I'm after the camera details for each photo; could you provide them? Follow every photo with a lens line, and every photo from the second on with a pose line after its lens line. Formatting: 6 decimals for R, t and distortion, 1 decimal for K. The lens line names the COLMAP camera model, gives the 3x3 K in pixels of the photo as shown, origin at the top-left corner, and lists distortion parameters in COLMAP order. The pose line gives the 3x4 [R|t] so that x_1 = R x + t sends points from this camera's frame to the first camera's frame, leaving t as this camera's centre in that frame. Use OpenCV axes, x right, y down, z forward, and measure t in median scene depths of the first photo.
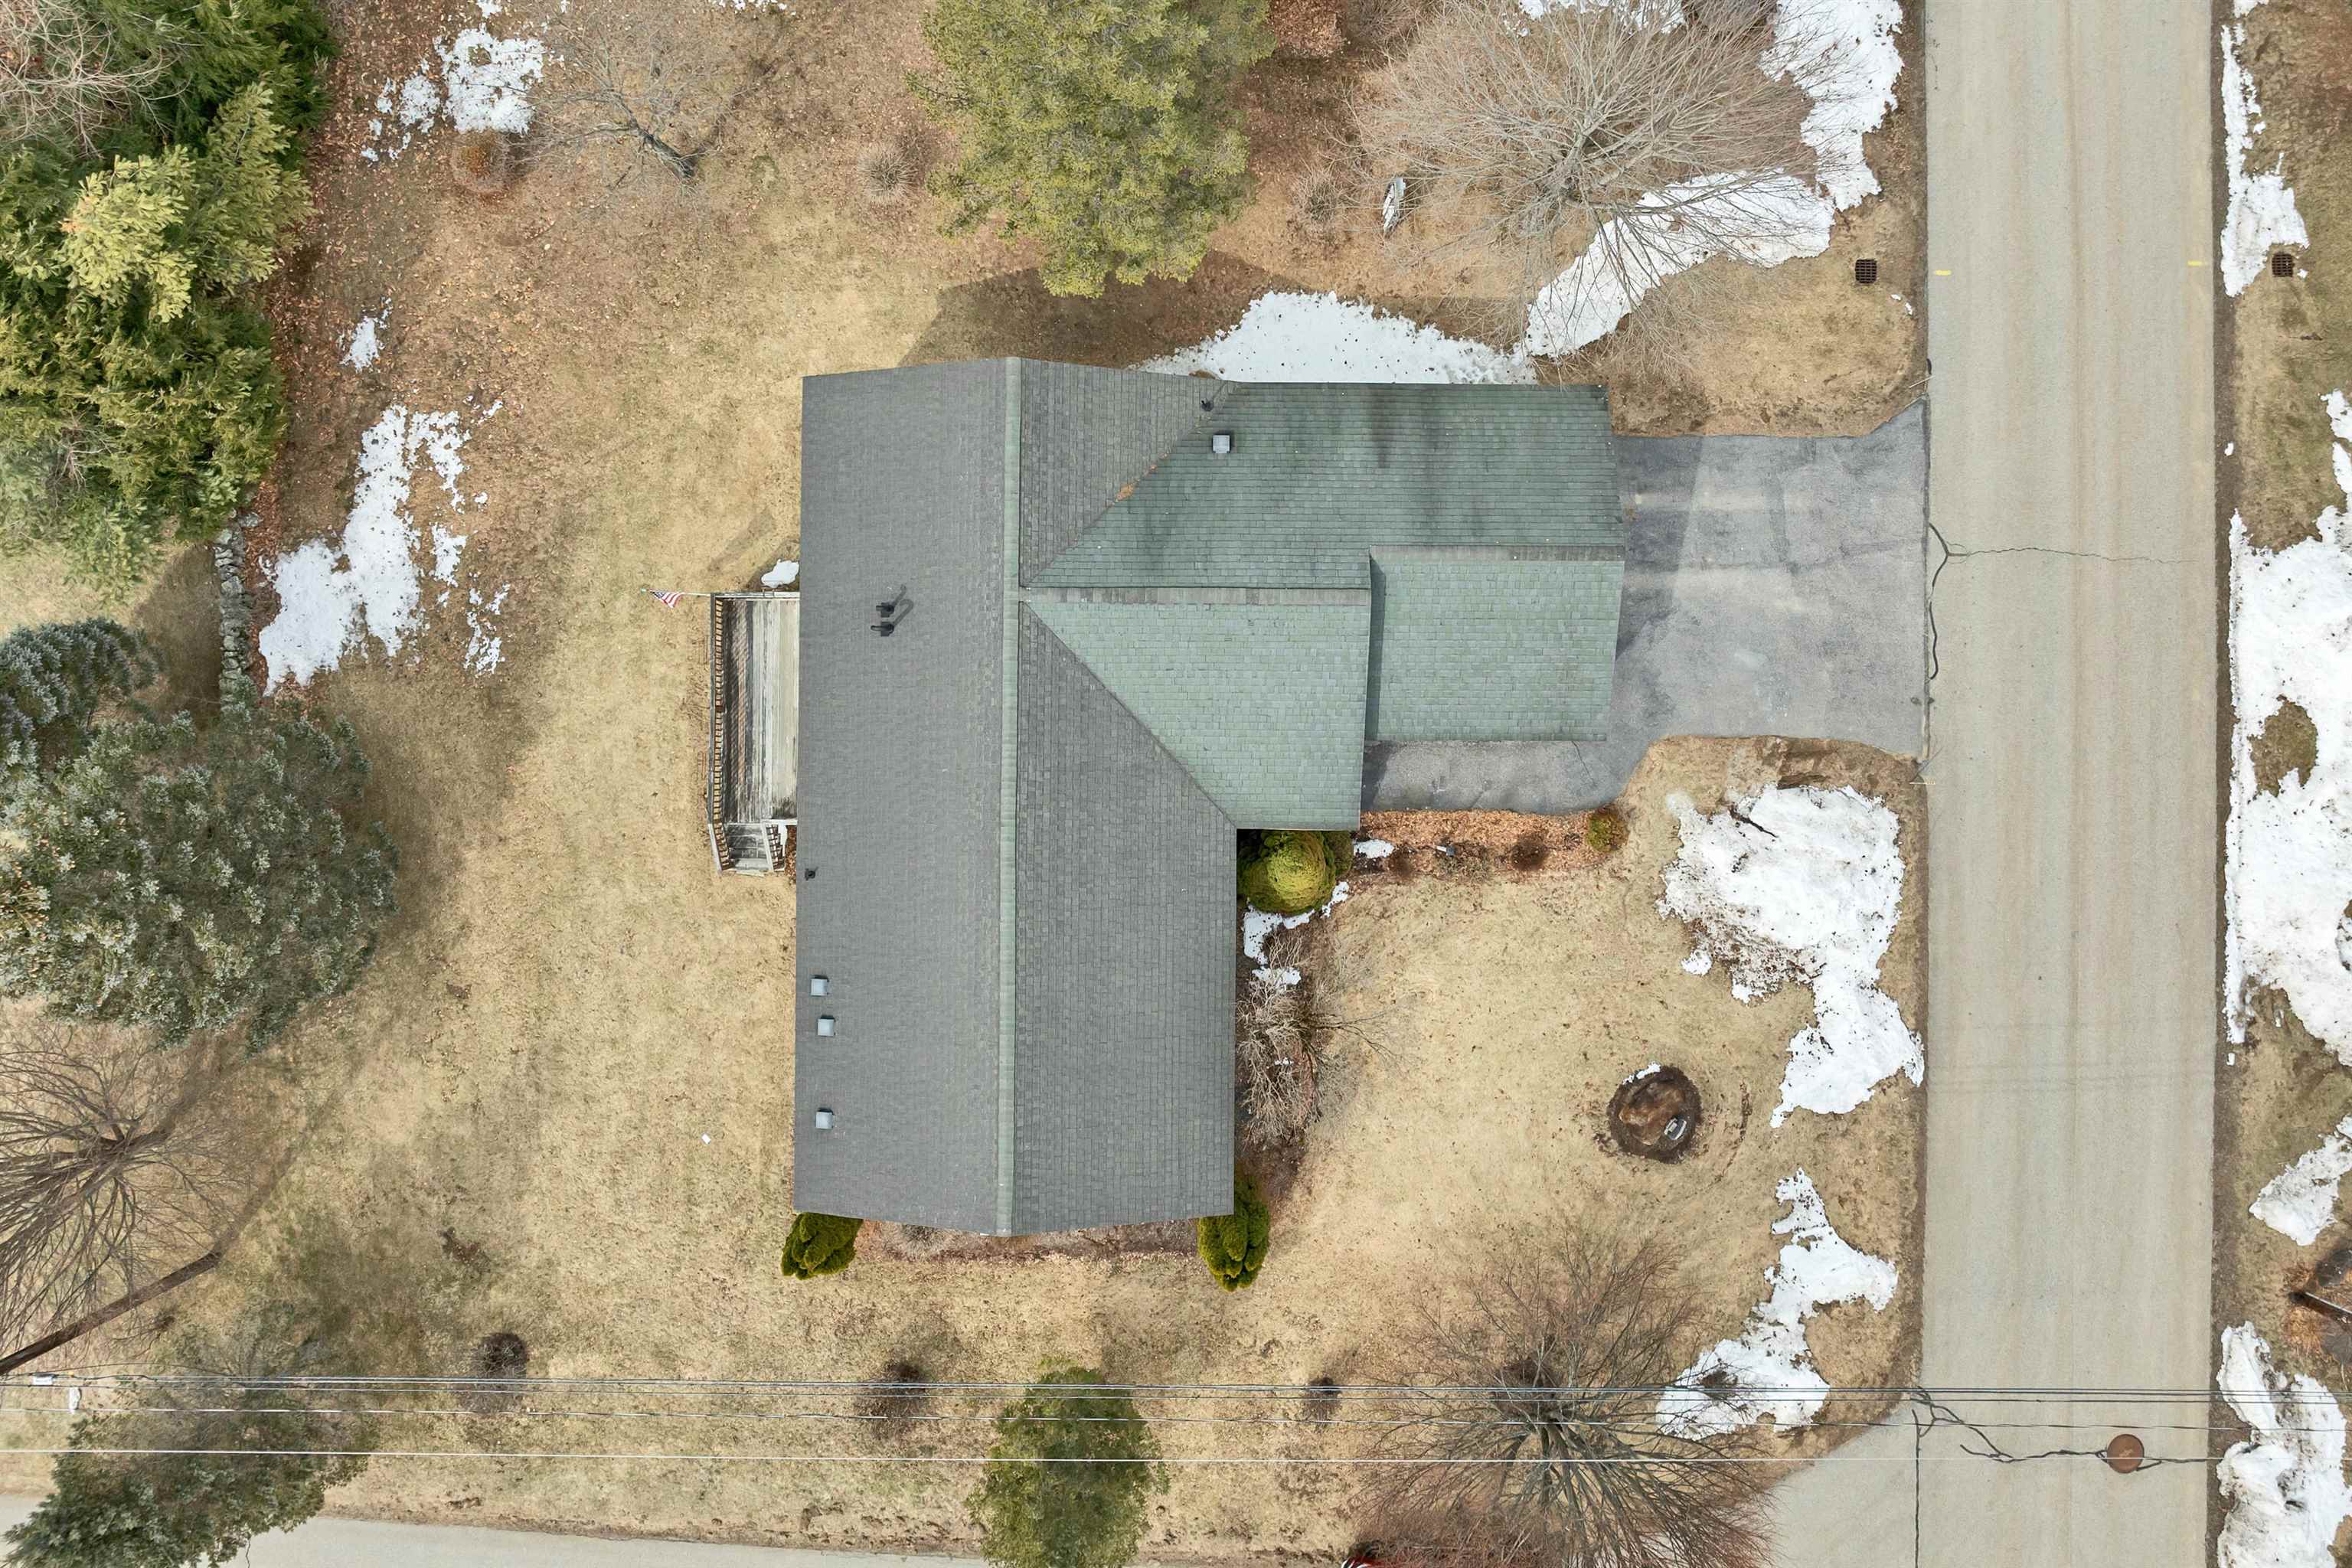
lens RADIAL K [[1694.0, 0, 1185.0], [0, 1694.0, 758.8], [0, 0, 1]] dist [-0.040964, 0.004272]
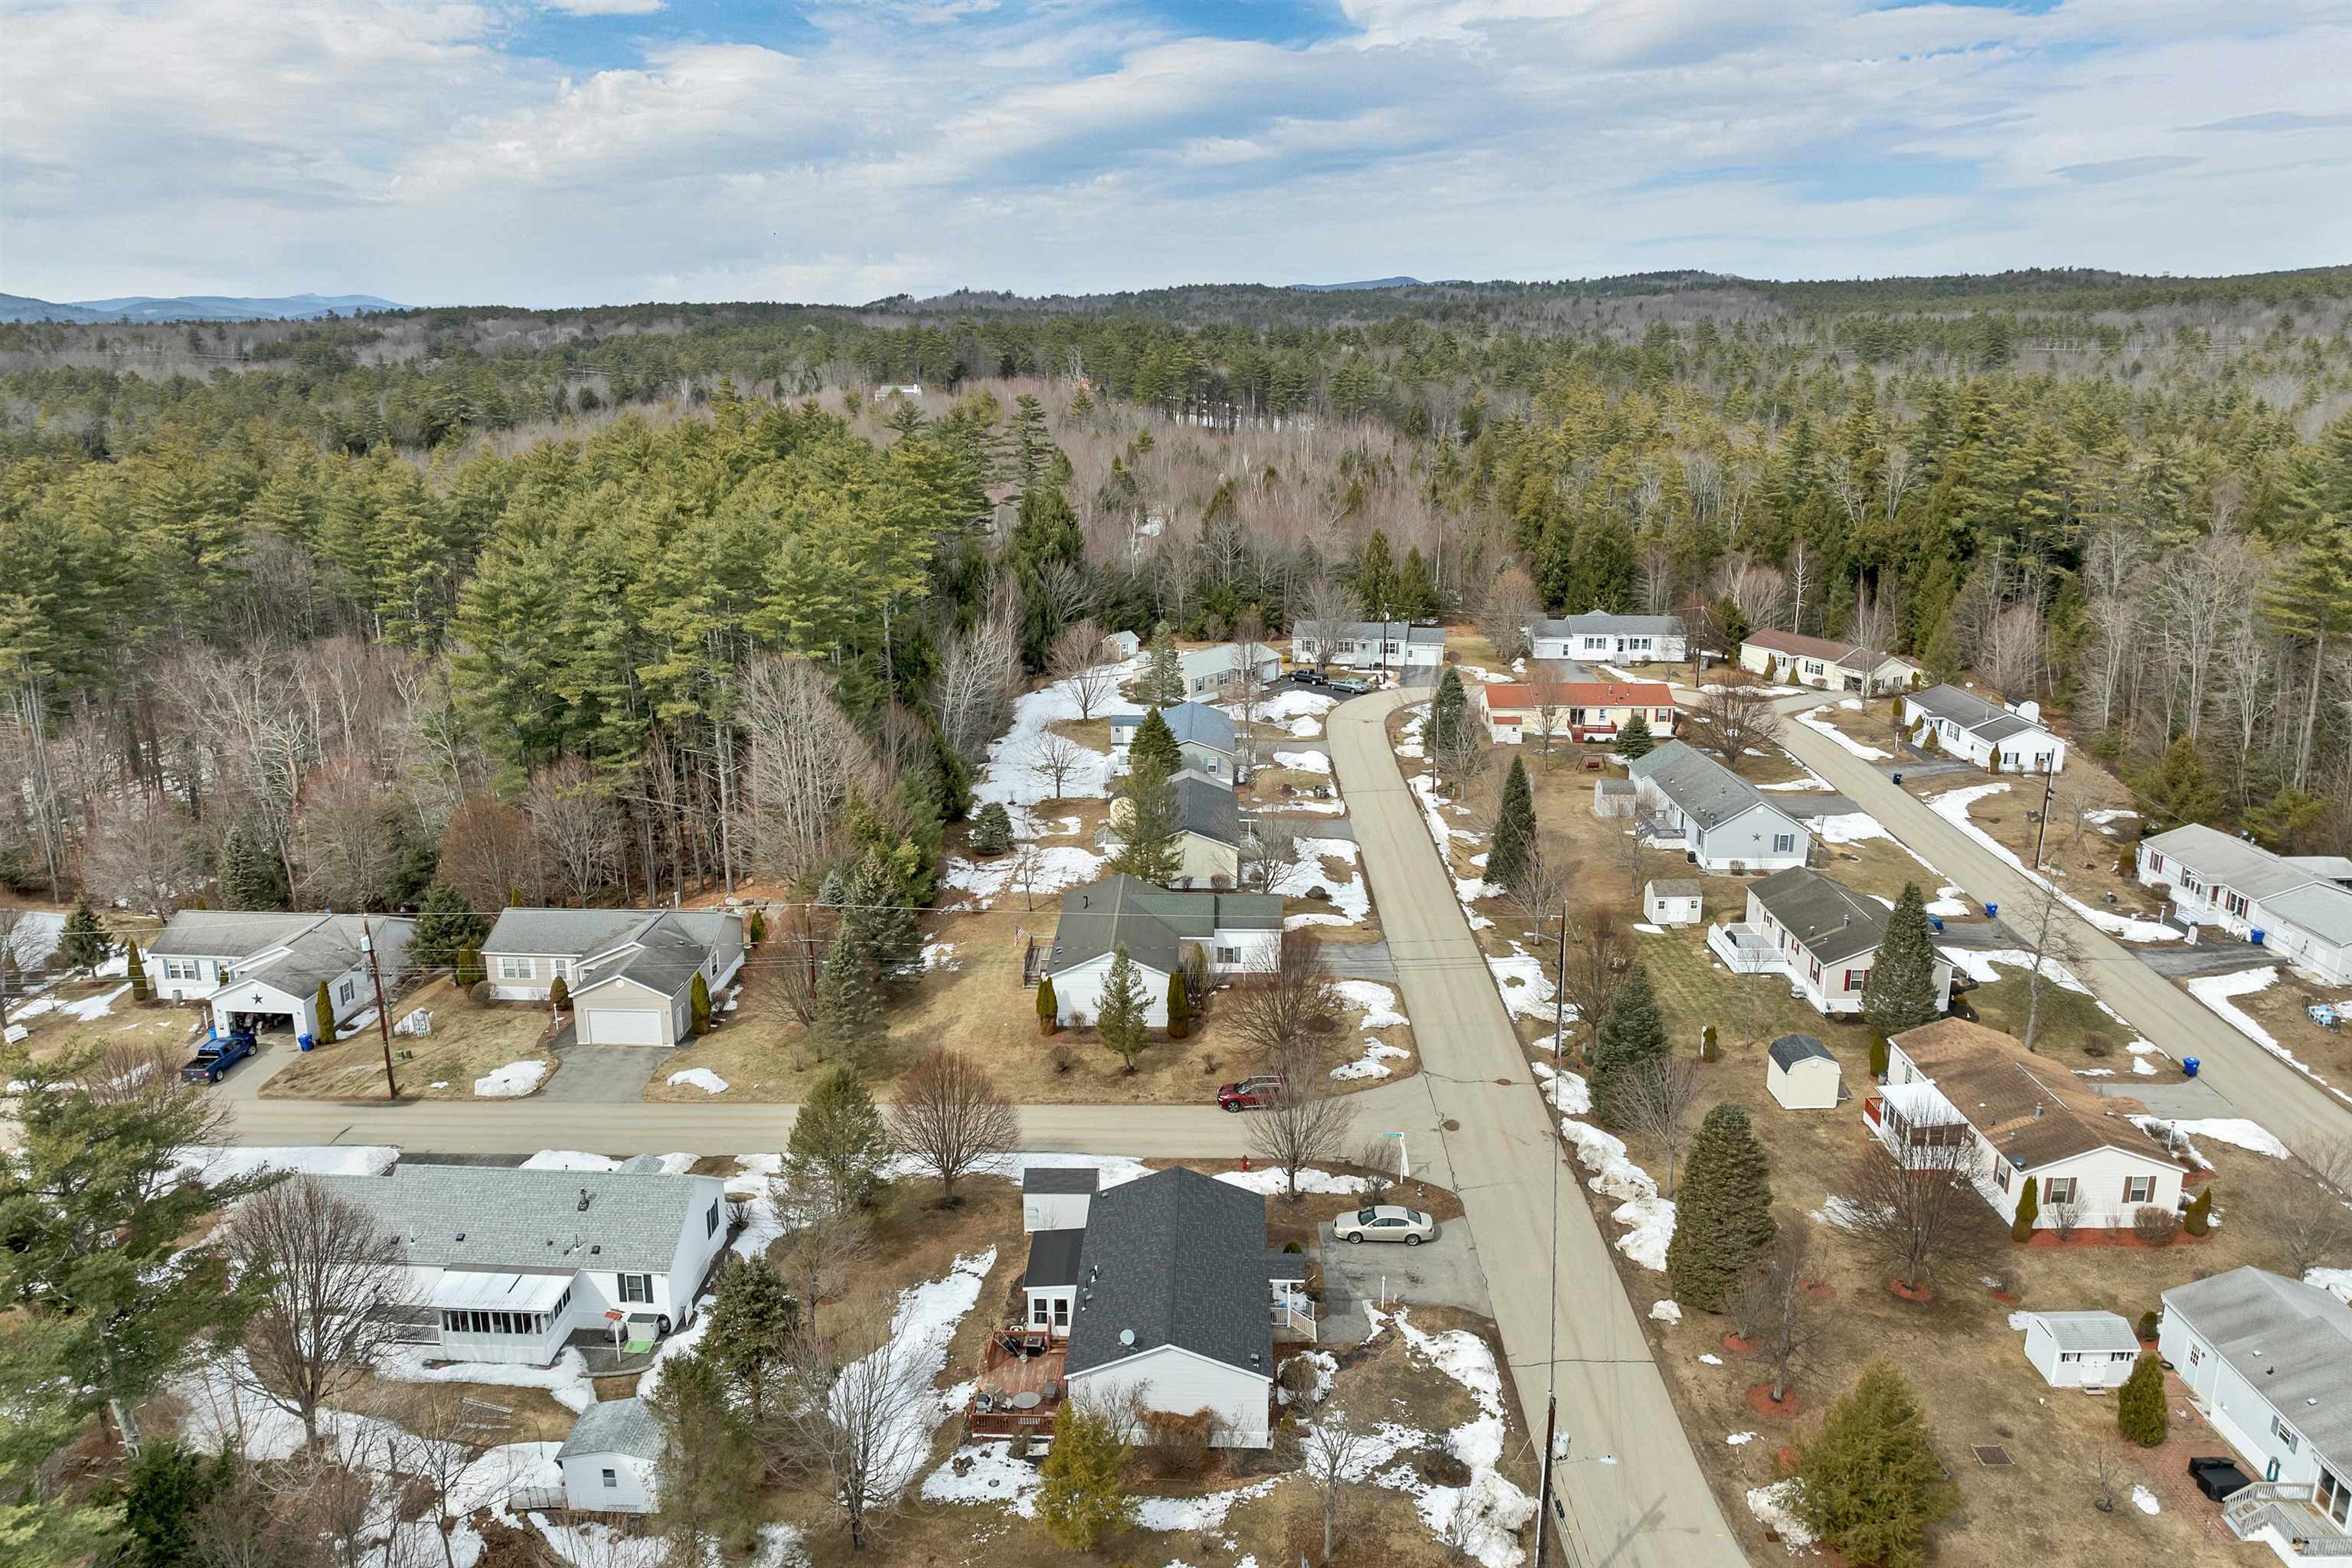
lens RADIAL K [[1686.7, 0, 1185.8], [0, 1686.7, 767.3], [0, 0, 1]] dist [-0.031410, 0.001858]
pose [[0.999953, -0.004011, -0.008783, 0.067609], [-0.007420, 0.262819, -0.964816, 2.984596], [0.006178, 0.964837, 0.262777, -0.235930]]
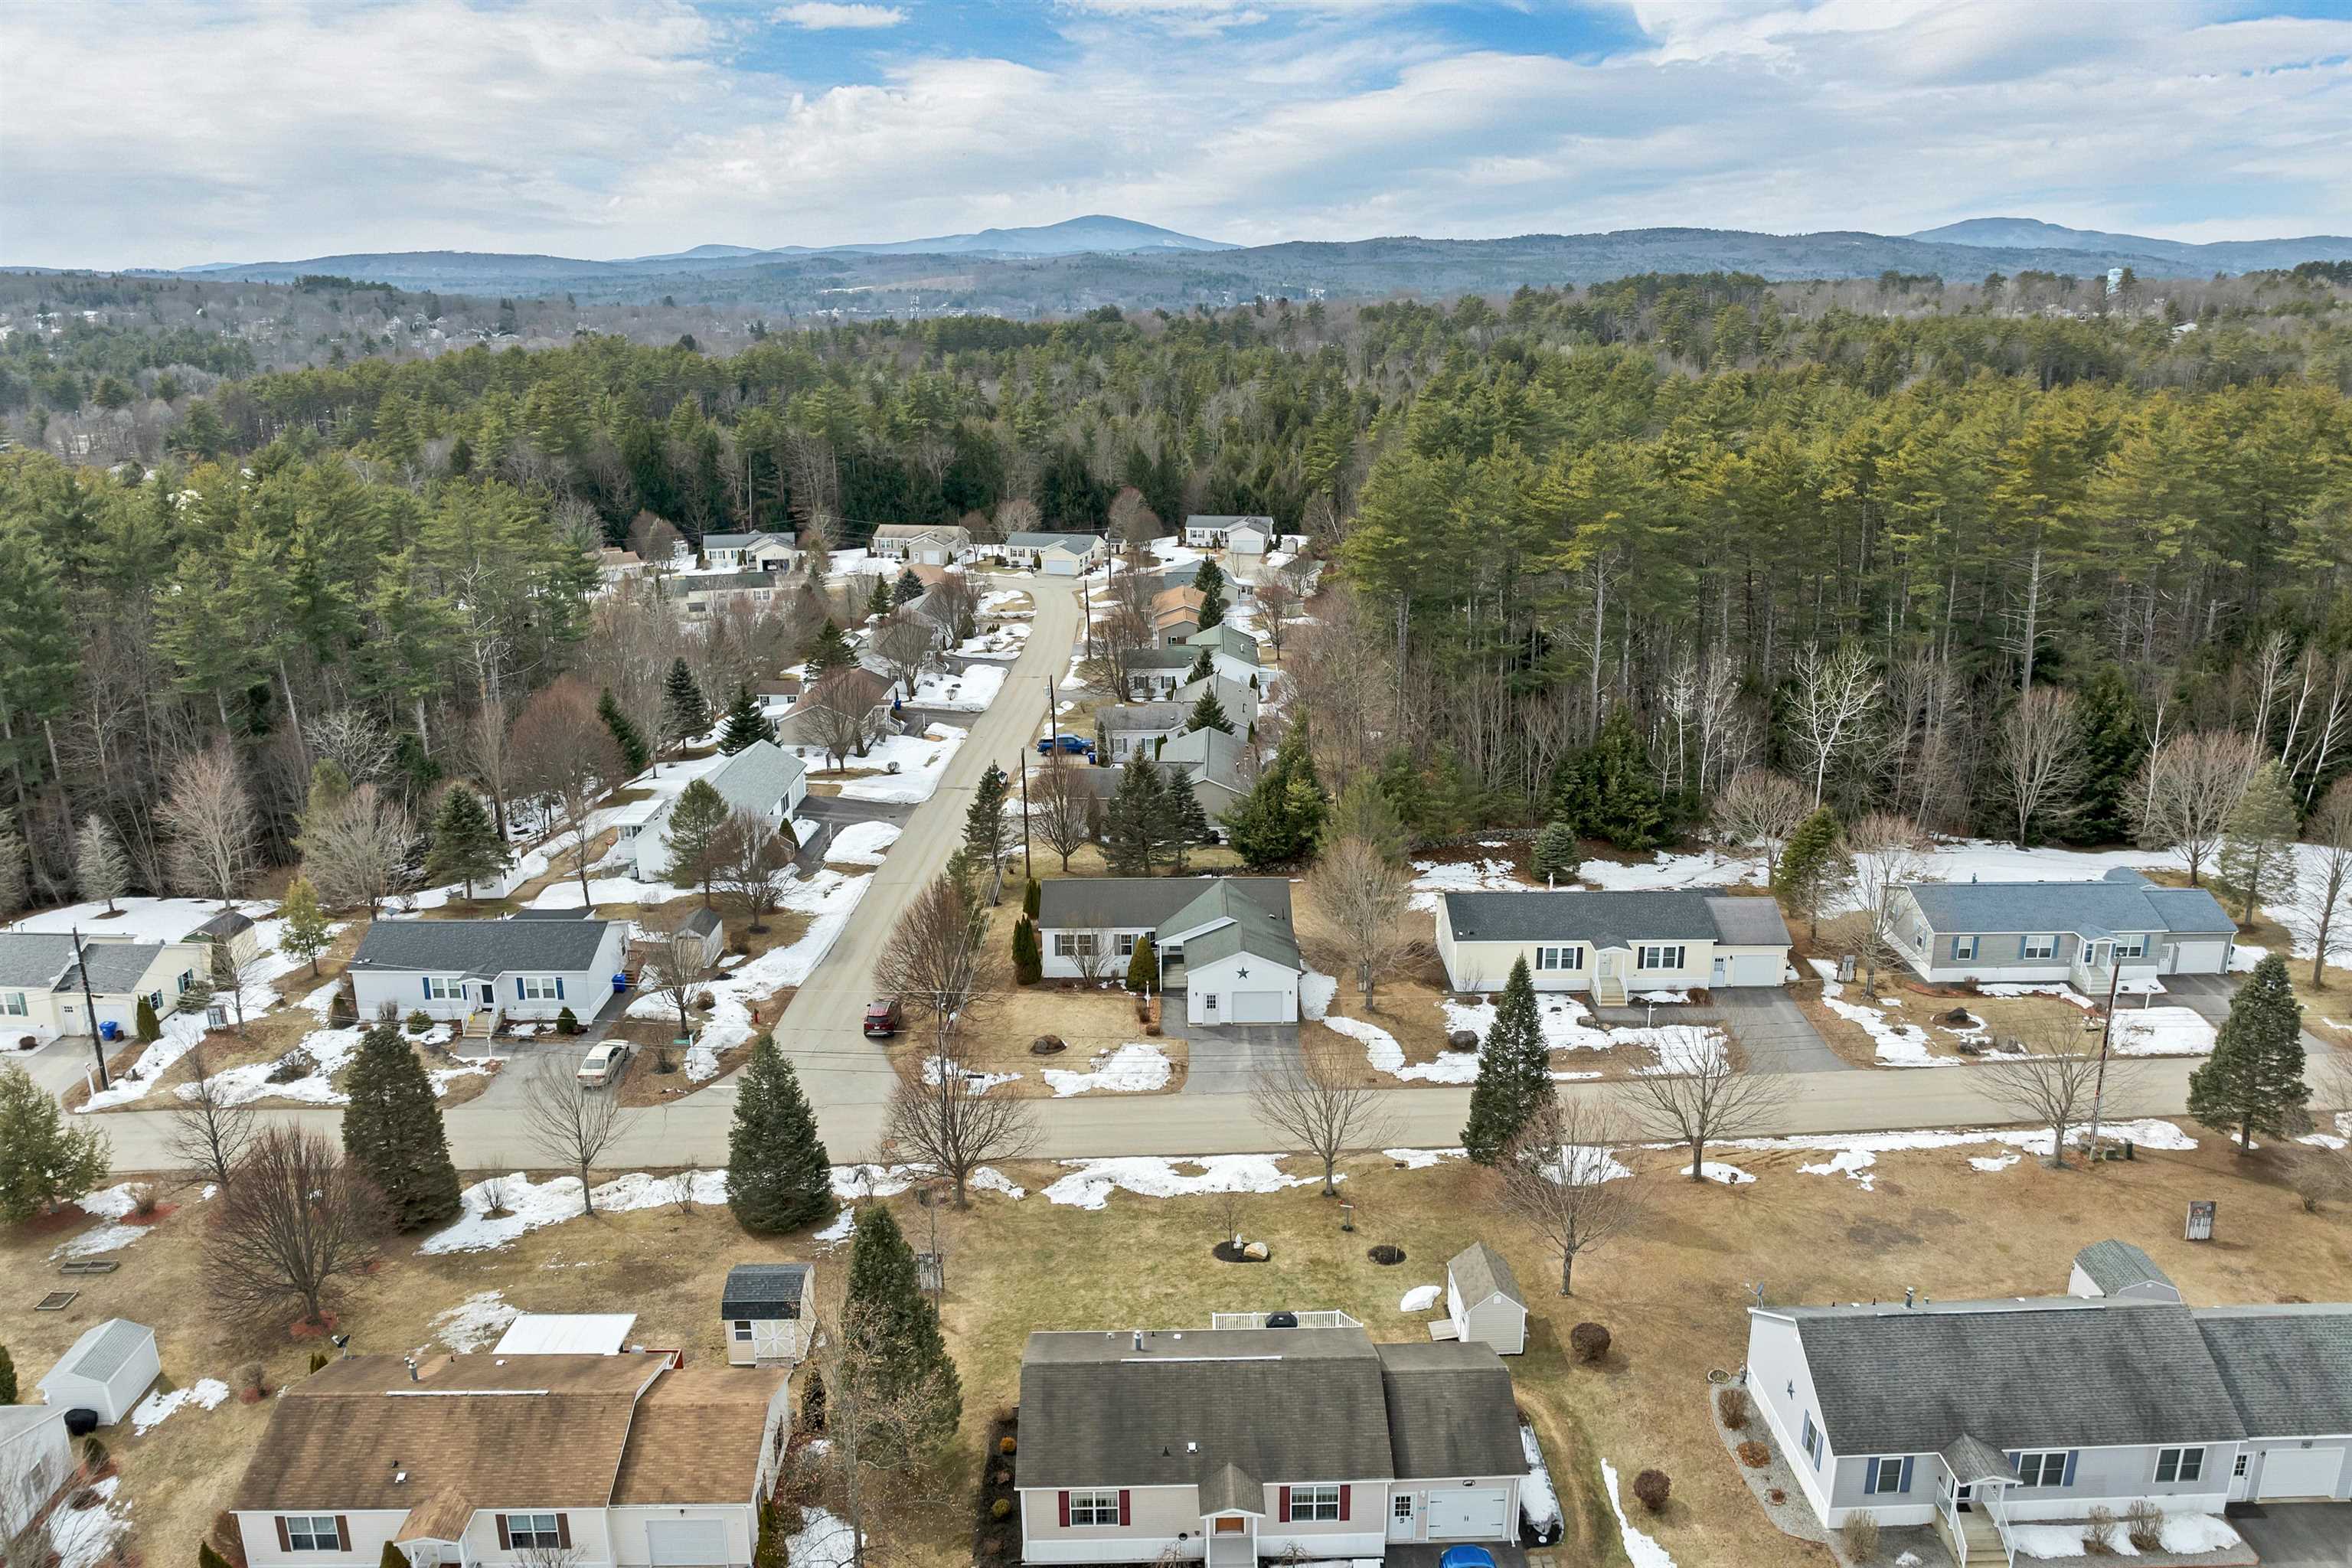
lens RADIAL K [[1686.7, 0, 1185.8], [0, 1686.7, 767.3], [0, 0, 1]] dist [-0.031410, 0.001858]
pose [[0.016476, 0.275850, -0.961060, 2.747945], [-0.999718, 0.021001, -0.011111, 0.011486], [0.017118, 0.960971, 0.276118, -0.172891]]
